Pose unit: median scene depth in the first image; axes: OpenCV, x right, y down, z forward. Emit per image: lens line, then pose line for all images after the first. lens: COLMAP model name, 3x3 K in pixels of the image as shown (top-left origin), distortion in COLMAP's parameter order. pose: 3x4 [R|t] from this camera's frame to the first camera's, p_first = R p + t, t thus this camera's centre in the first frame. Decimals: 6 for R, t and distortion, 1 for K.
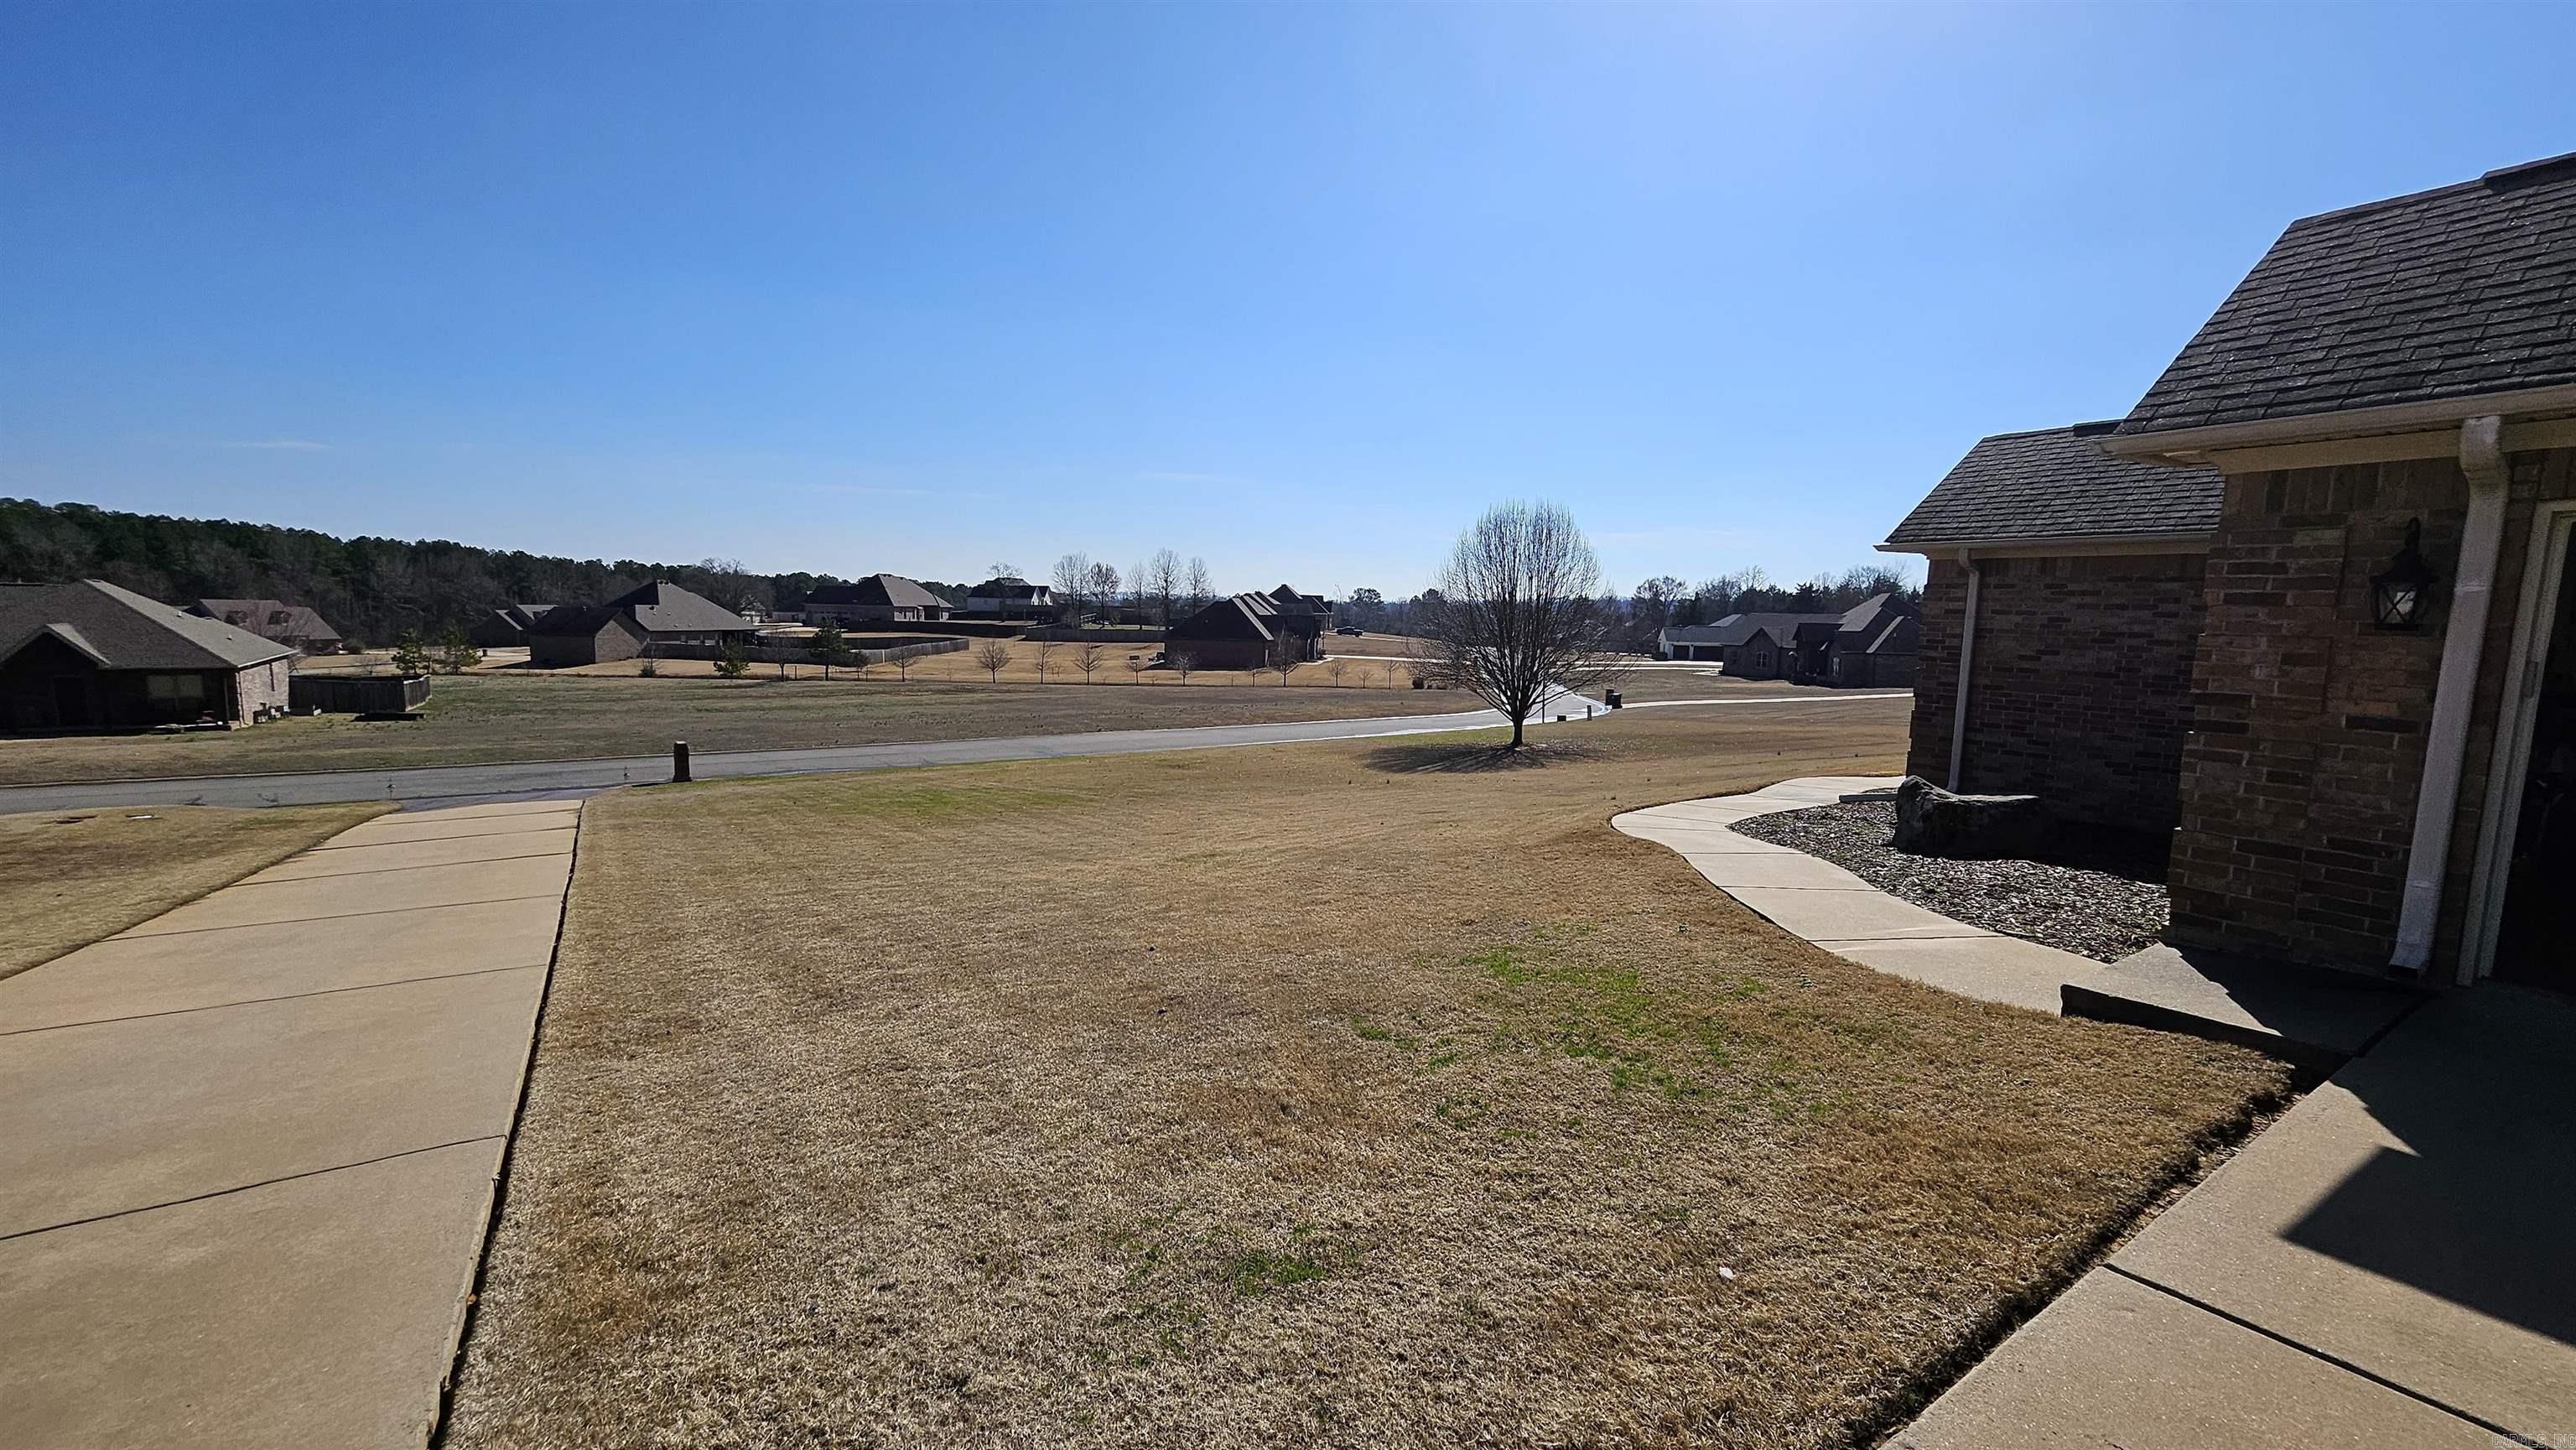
lens RADIAL K [[1019.9, 0, 1283.8], [0, 1019.9, 734.6], [0, 0, 1]] dist [-0.001348, 0.004605]
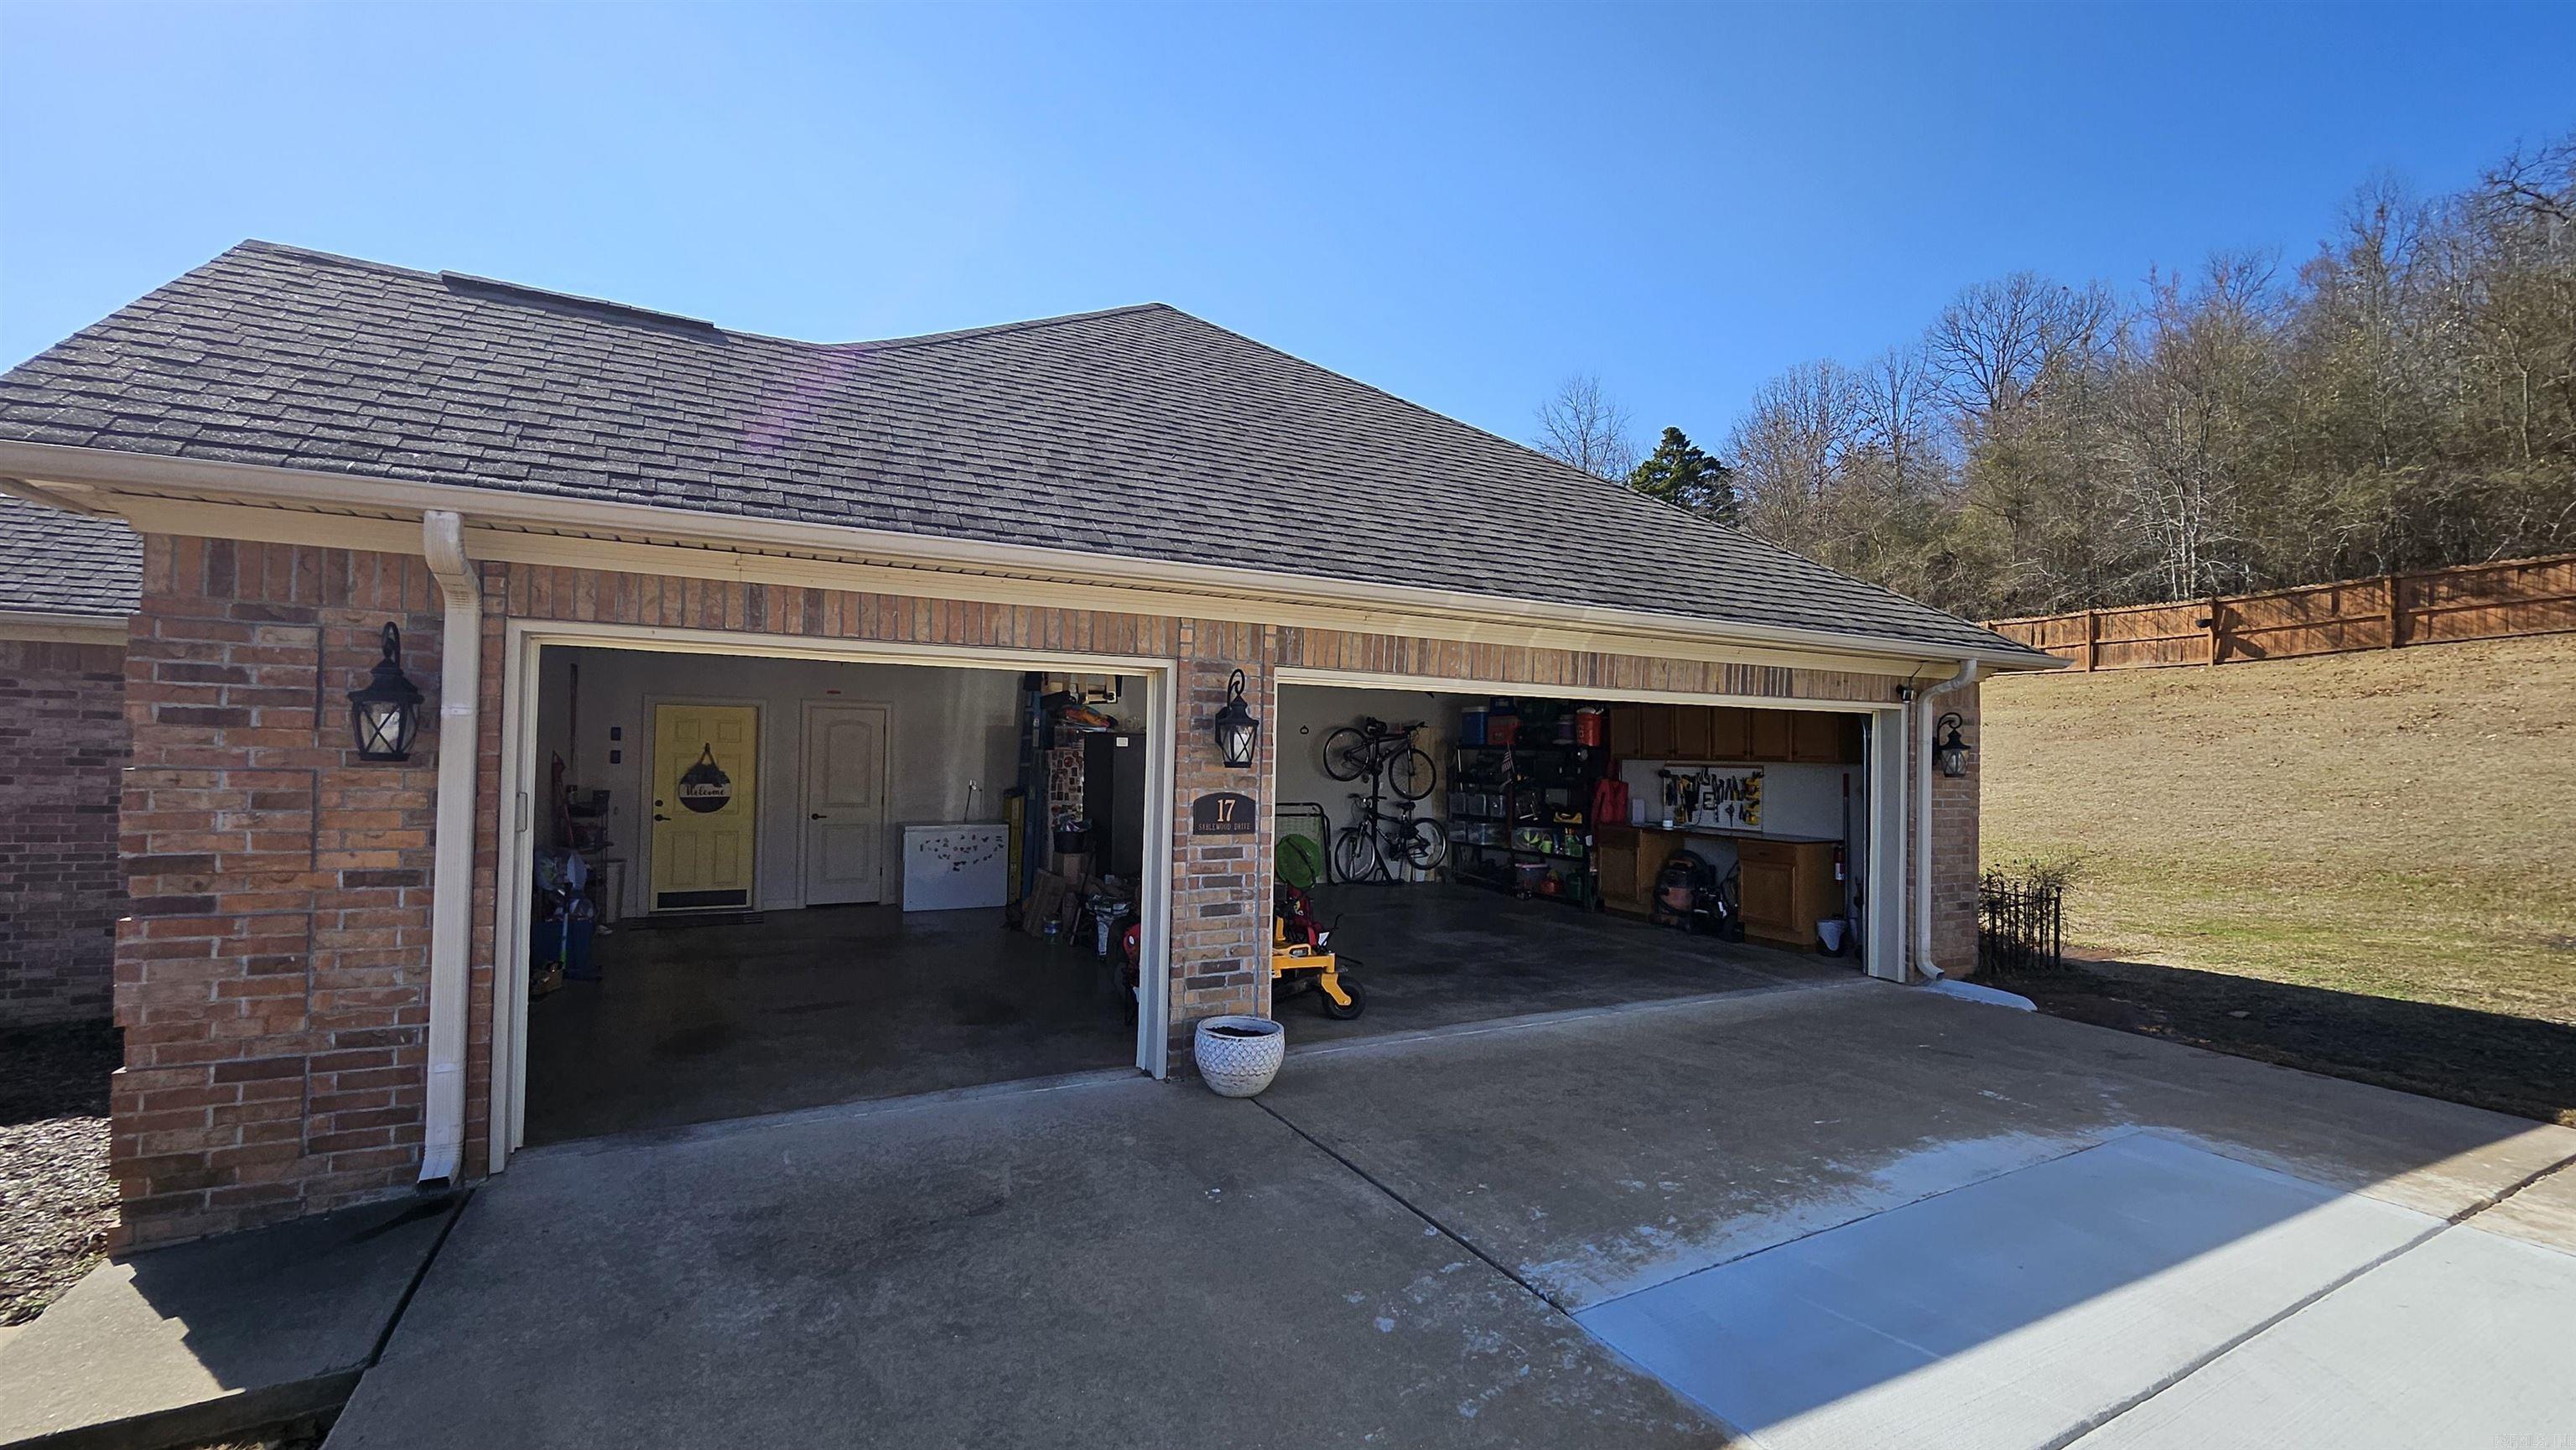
lens RADIAL K [[1061.3, 0, 1290.0], [0, 1061.3, 734.7], [0, 0, 1]] dist [0.007892, -0.000574]
pose [[0.097594, -0.001922, 0.995224, 0.313272], [0.102316, 0.994719, -0.008112, -0.041251], [-0.989953, 0.102619, 0.097276, 0.210740]]
